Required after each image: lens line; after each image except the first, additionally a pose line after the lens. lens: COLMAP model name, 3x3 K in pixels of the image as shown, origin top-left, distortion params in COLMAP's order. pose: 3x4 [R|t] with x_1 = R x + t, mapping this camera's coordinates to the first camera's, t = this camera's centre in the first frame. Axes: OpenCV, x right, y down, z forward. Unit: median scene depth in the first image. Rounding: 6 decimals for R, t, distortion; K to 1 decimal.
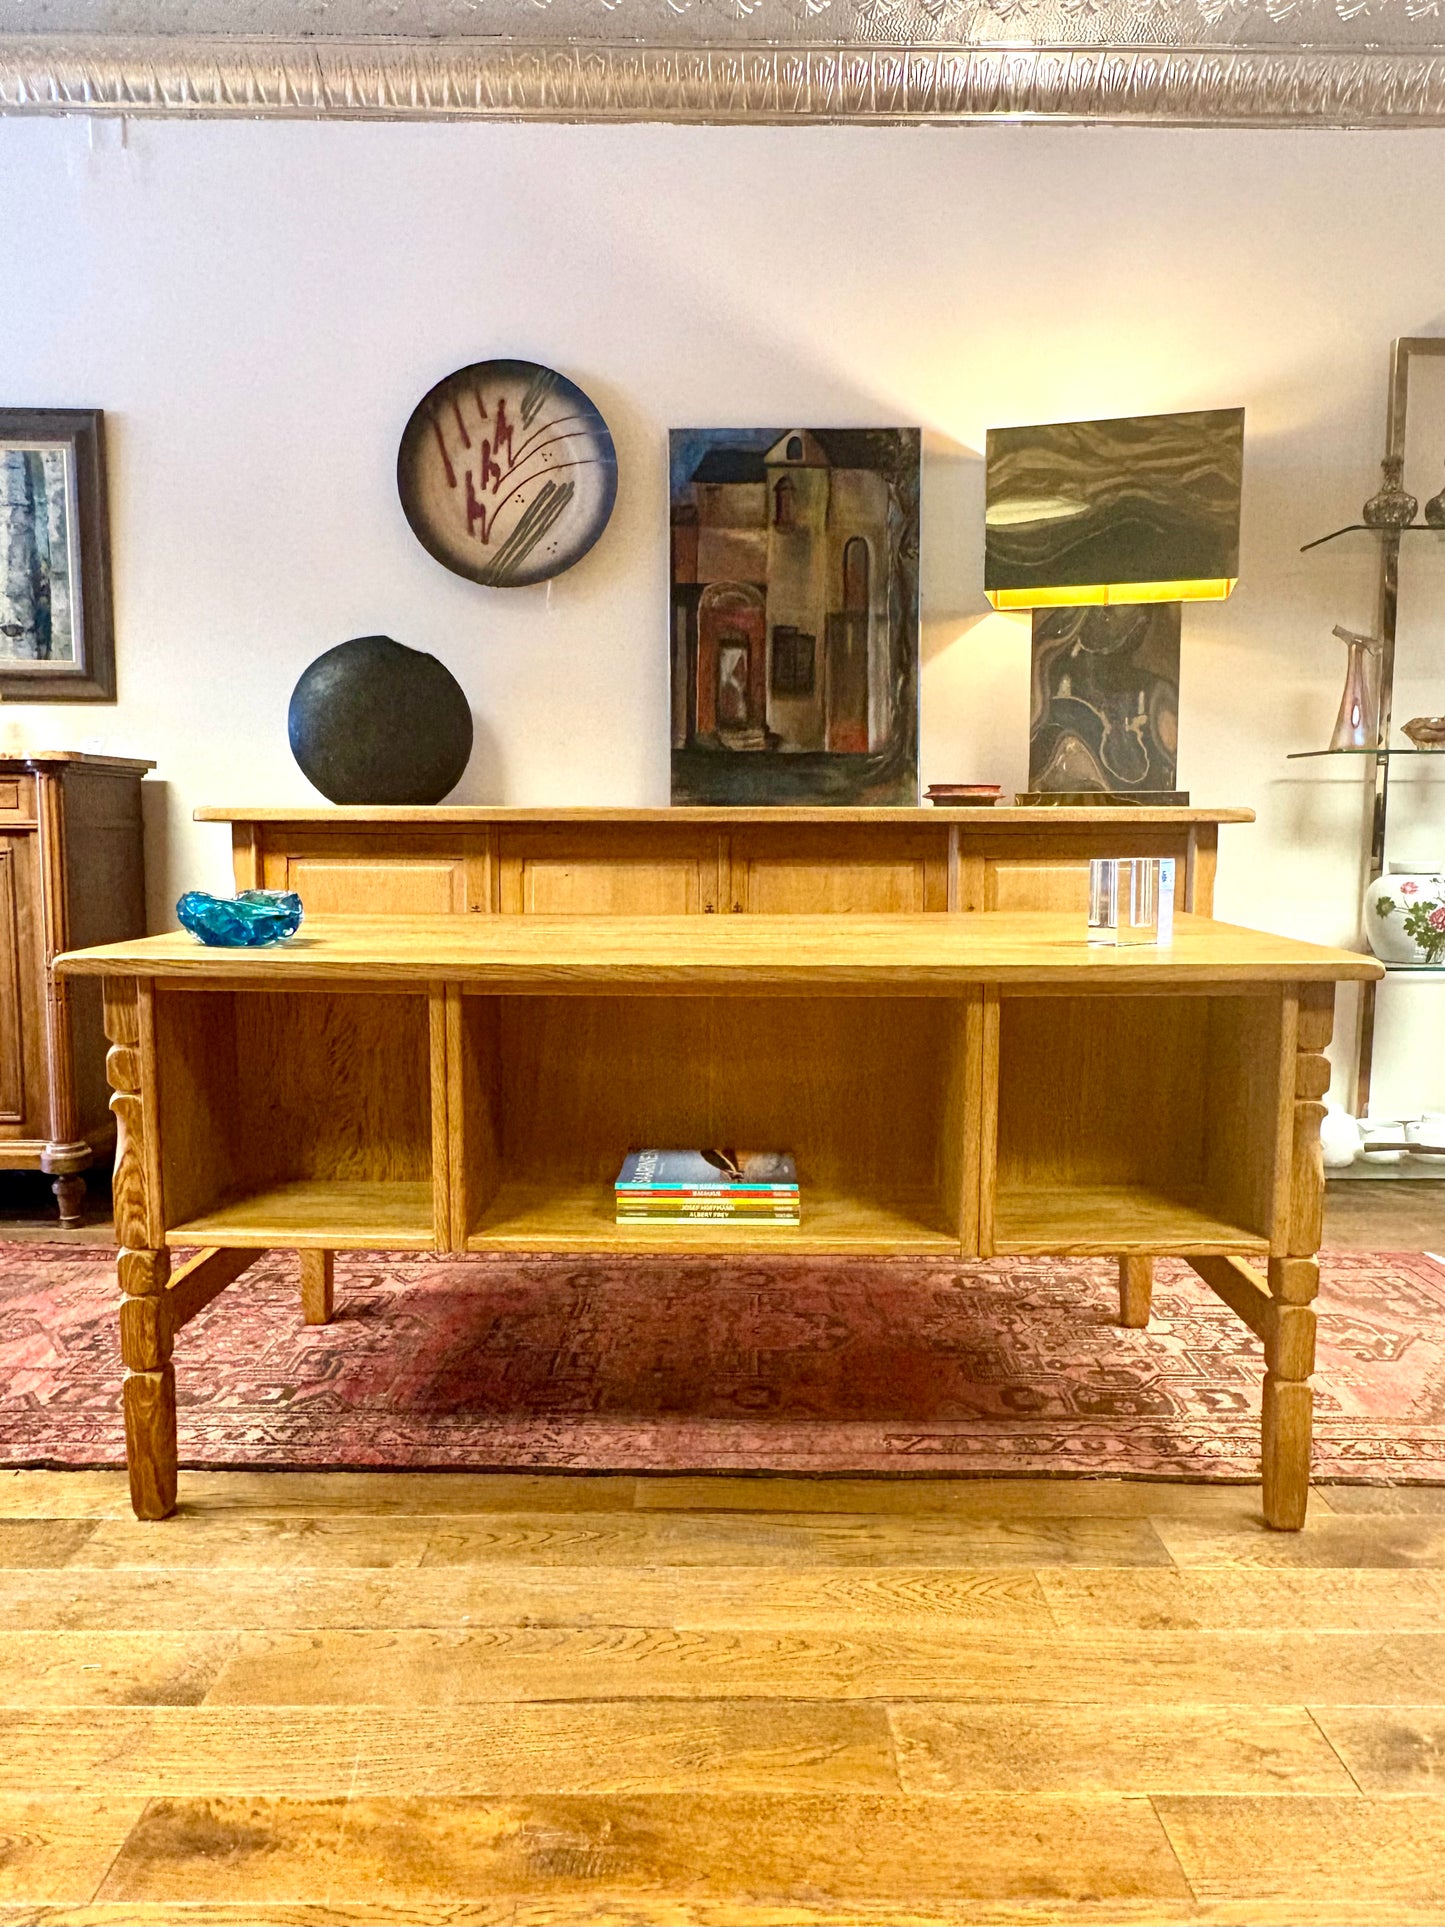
lens RADIAL K [[1346.8, 0, 722.5], [0, 1346.8, 963.5], [0, 0, 1]] dist [0.004403, 0.000200]
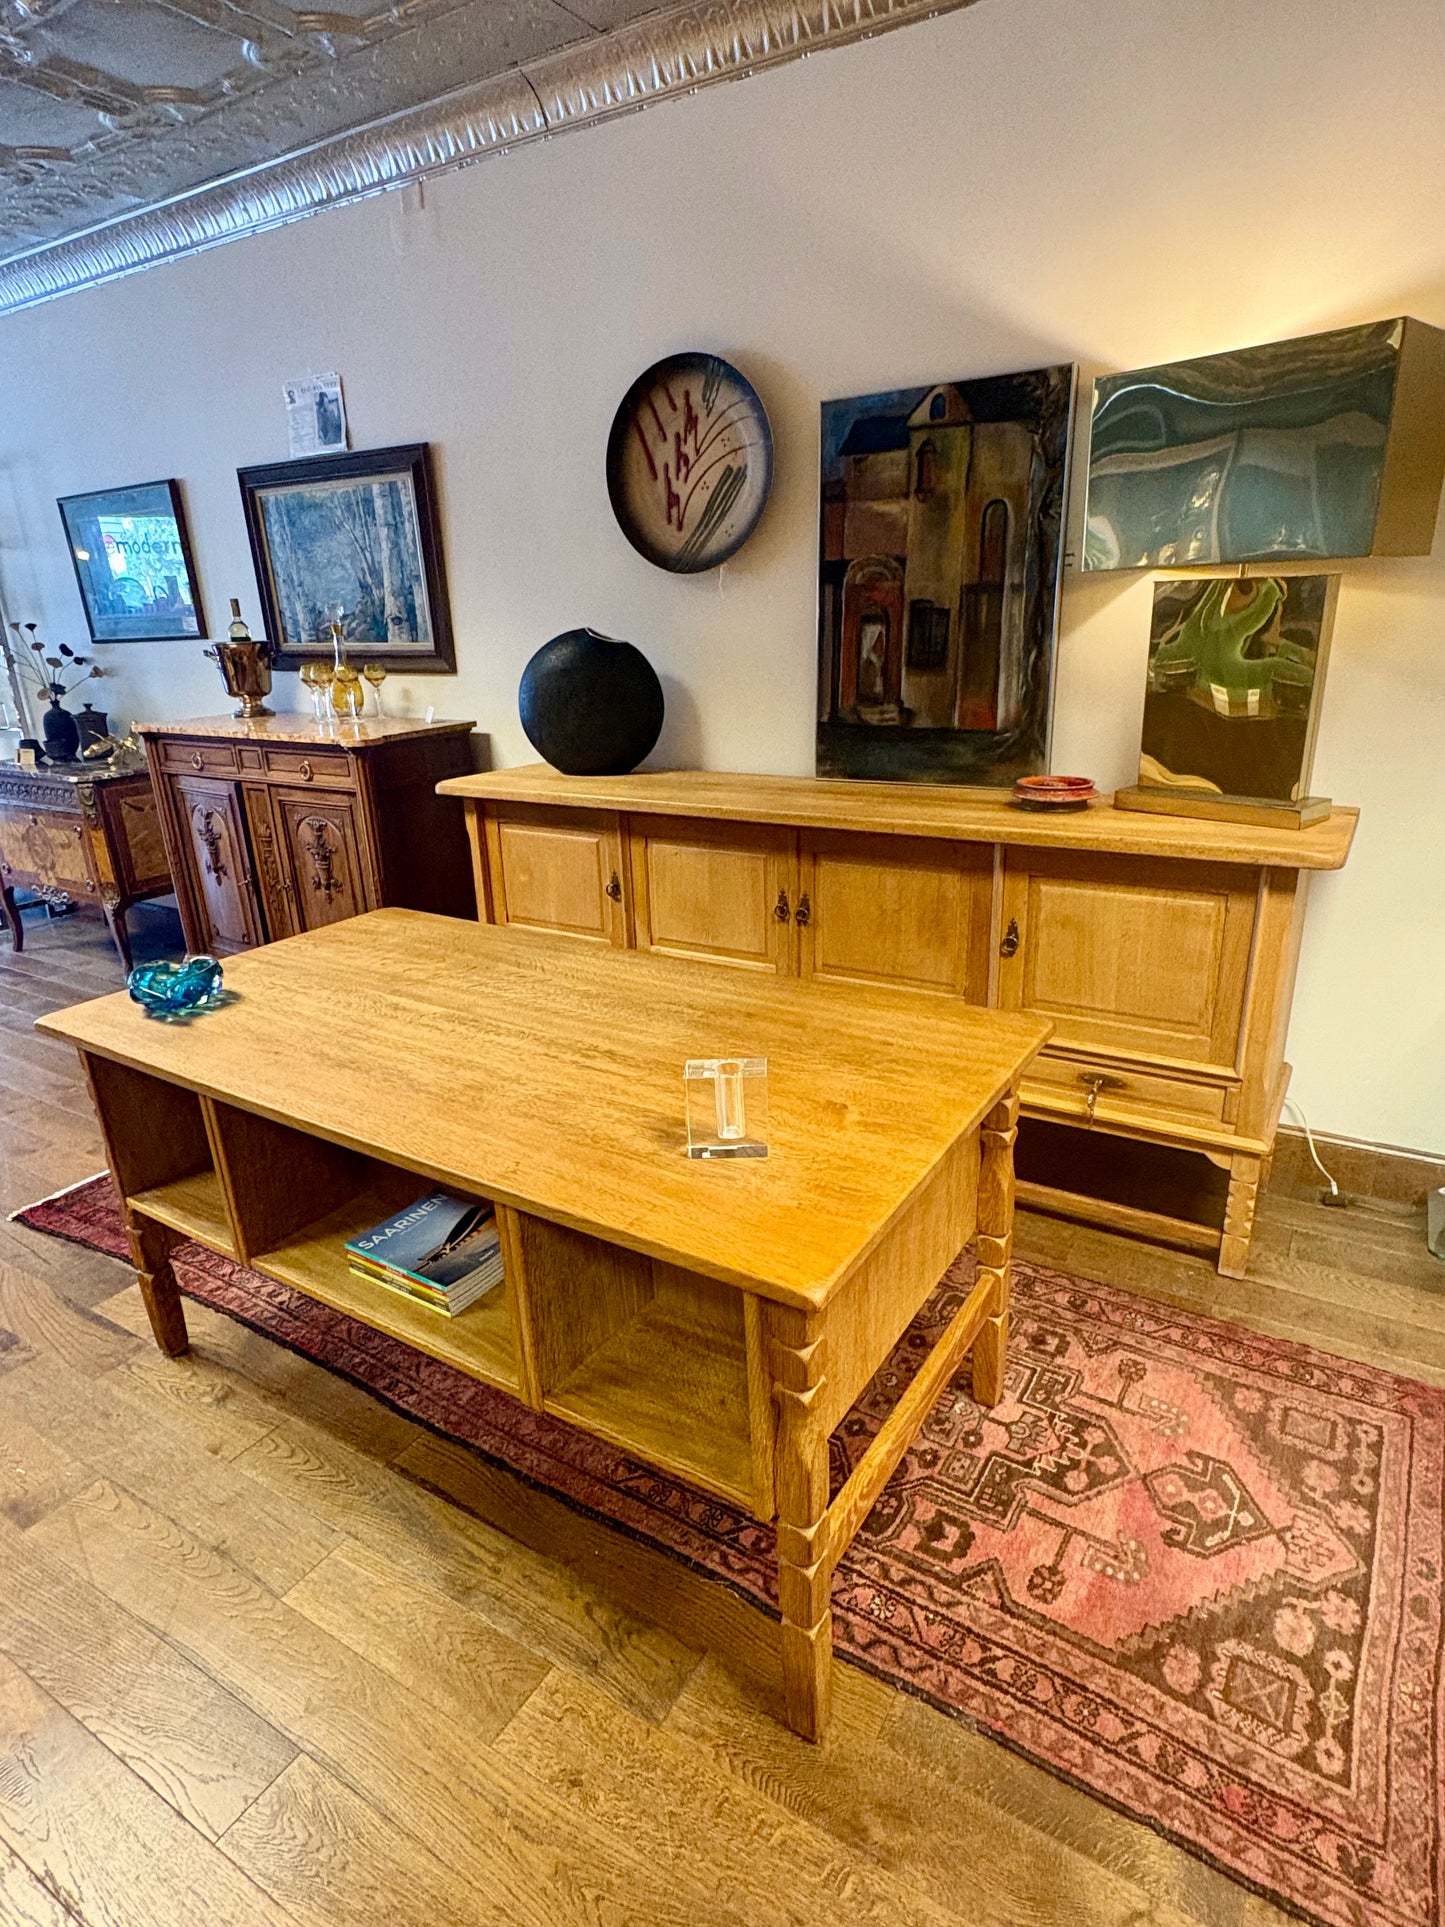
lens RADIAL K [[1052.3, 0, 724.4], [0, 1052.3, 962.4], [0, 0, 1]] dist [0.003751, 0.001103]
pose [[0.851773, 0.138782, -0.505196, 0.396563], [-0.015804, 0.970645, 0.239998, -0.194071], [0.523673, -0.196439, 0.828962, 0.242570]]
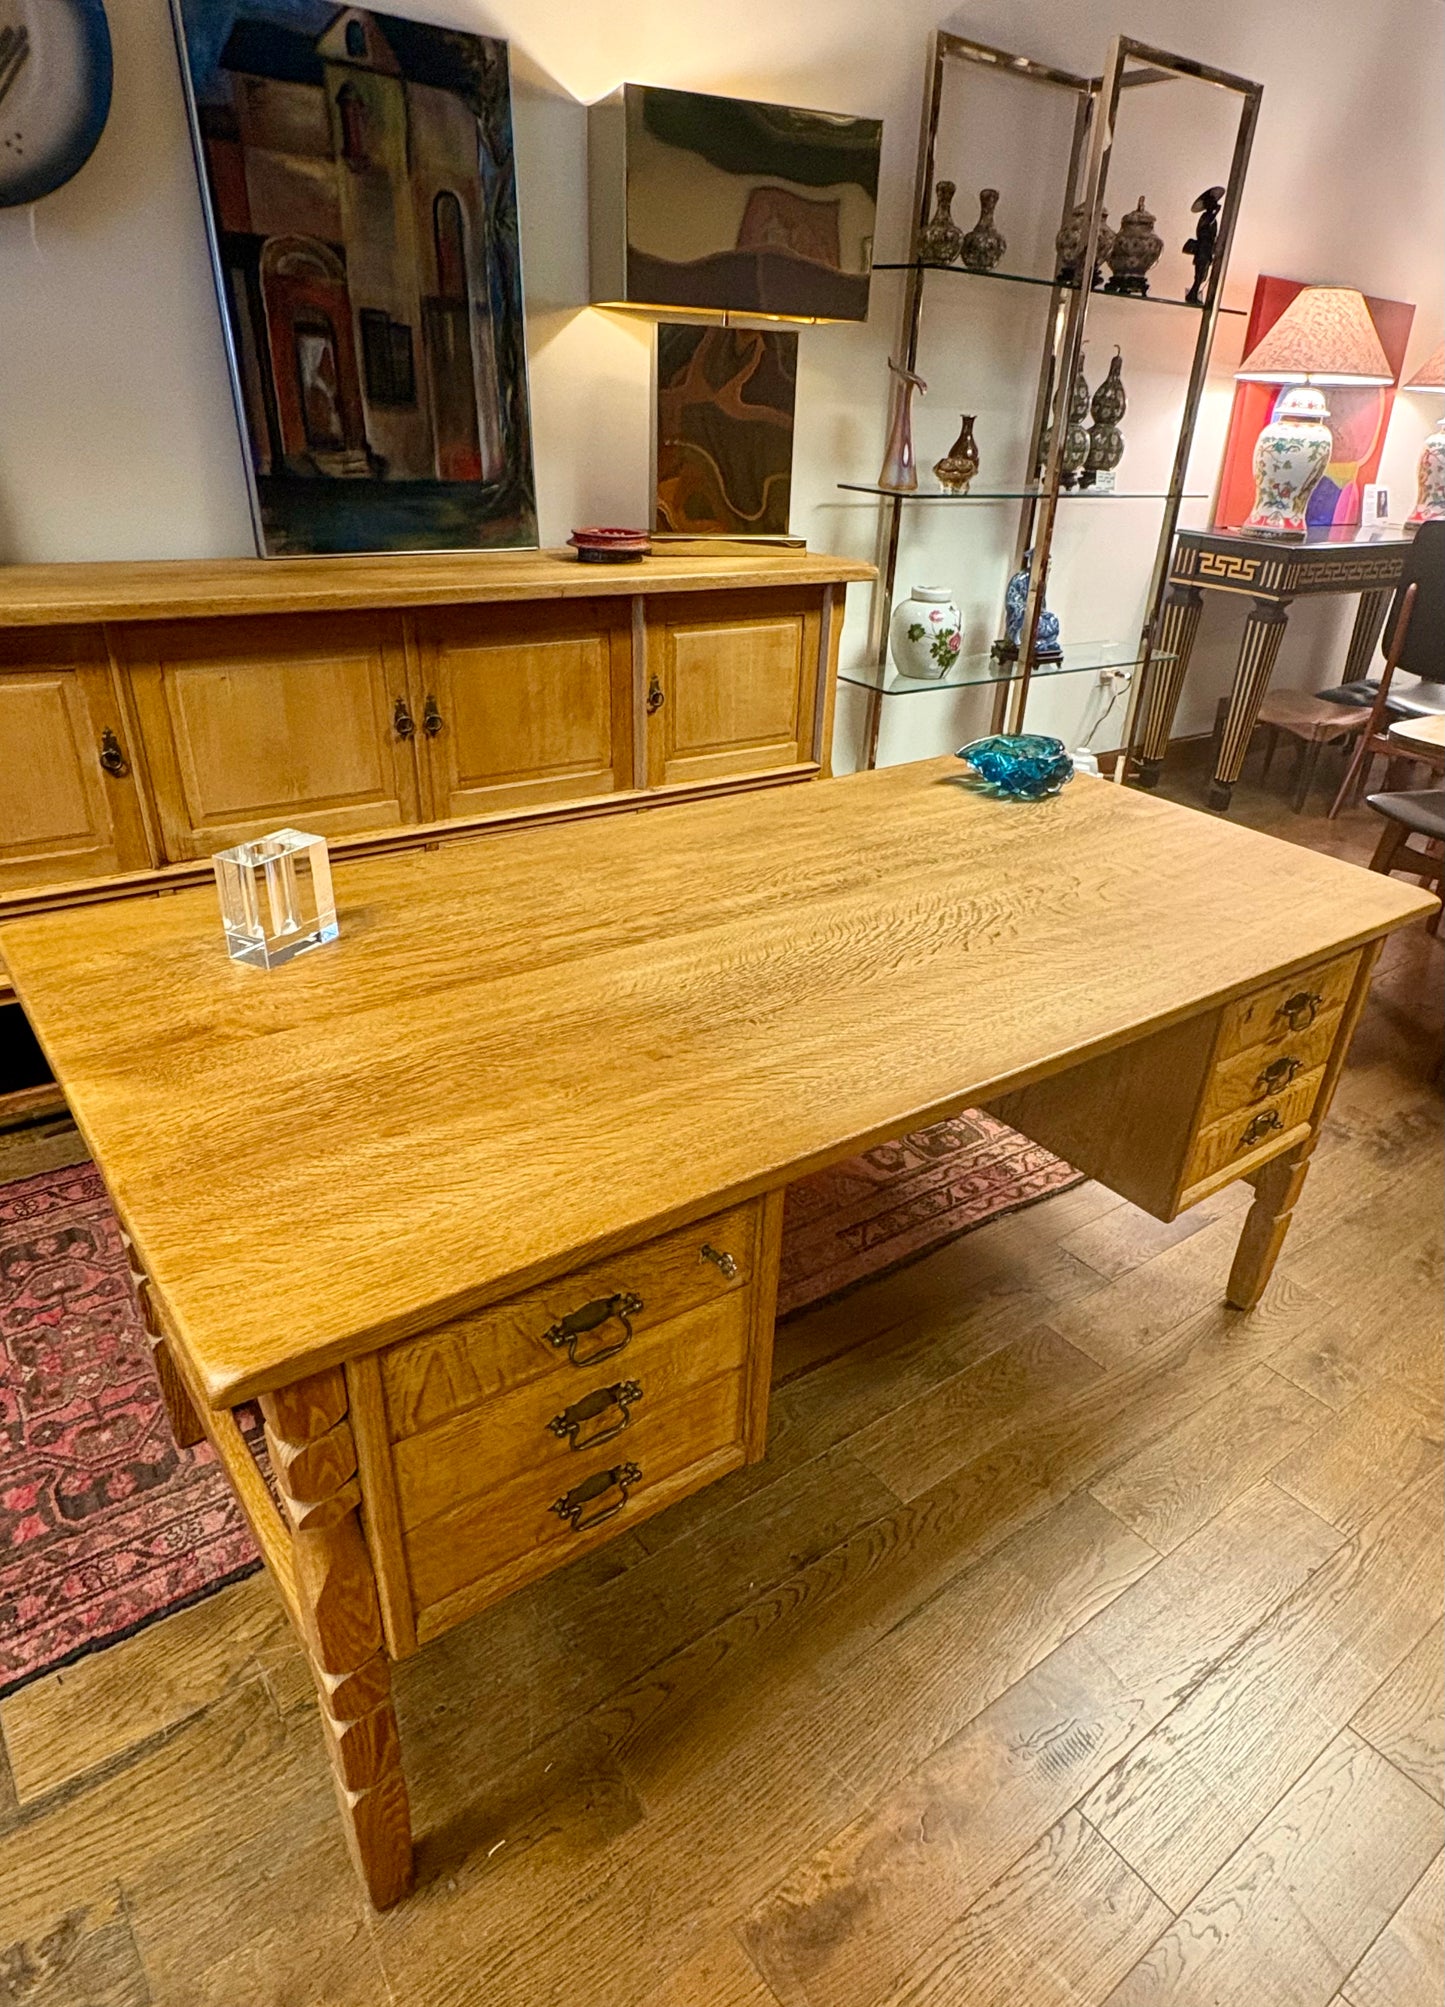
lens RADIAL K [[1185.6, 0, 775.3], [0, 1185.6, 1025.5], [0, 0, 1]] dist [0.001996, 0.003408]
pose [[0.788925, -0.253572, 0.559731, -0.303633], [0.008877, 0.915496, 0.402230, -0.157539], [-0.614426, -0.312361, 0.724508, 0.221361]]
